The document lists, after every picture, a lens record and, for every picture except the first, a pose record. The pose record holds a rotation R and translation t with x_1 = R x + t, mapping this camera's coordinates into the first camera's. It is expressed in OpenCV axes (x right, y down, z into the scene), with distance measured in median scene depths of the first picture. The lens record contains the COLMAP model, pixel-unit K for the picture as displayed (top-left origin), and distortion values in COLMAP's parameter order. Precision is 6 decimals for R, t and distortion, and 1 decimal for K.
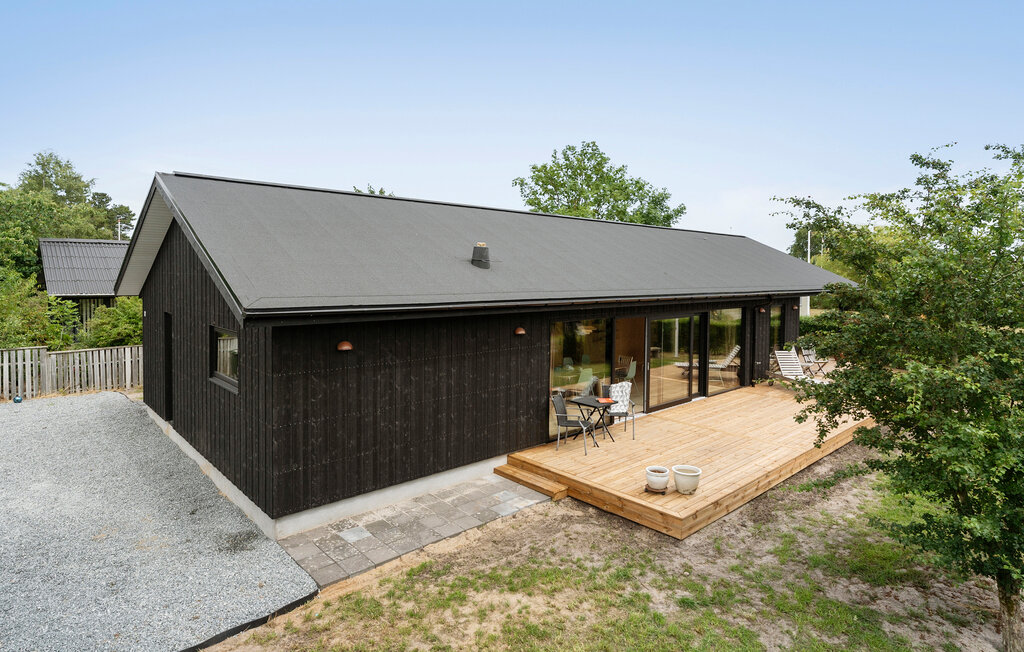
lens RADIAL K [[503.6, 0, 512.0], [0, 503.6, 326.0], [0, 0, 1]] dist [0.000610, -0.000201]
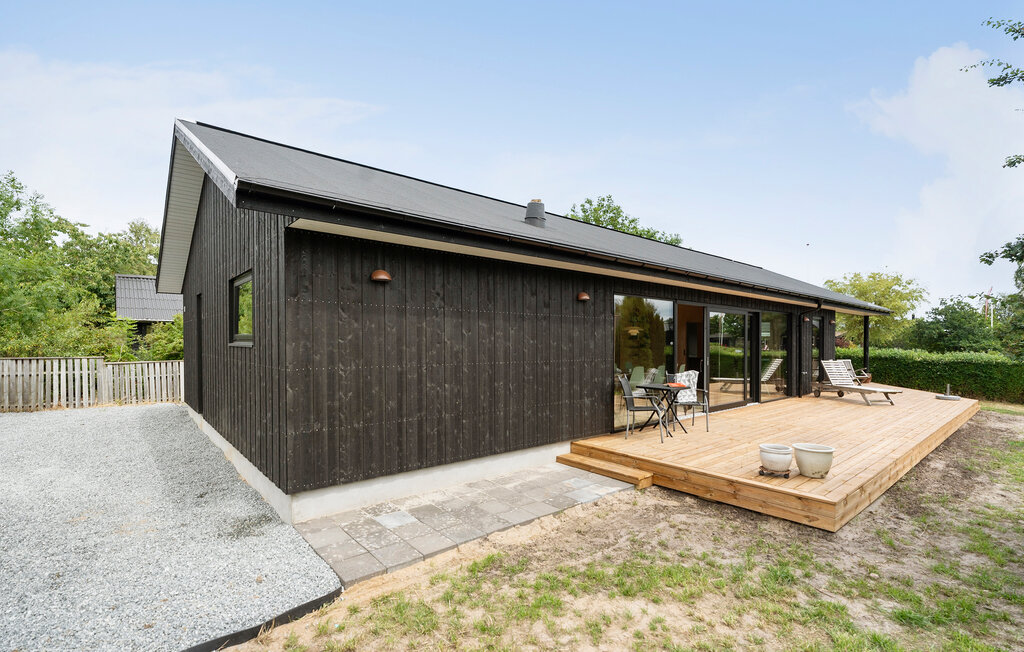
lens RADIAL K [[456.8, 0, 508.6], [0, 456.8, 349.2], [0, 0, 1]] dist [-0.002229, 0.000684]
pose [[0.997845, -0.017753, -0.063170, -0.089401], [0.015657, 0.999316, -0.033514, 0.173371], [0.063722, 0.032453, 0.997440, 0.300050]]
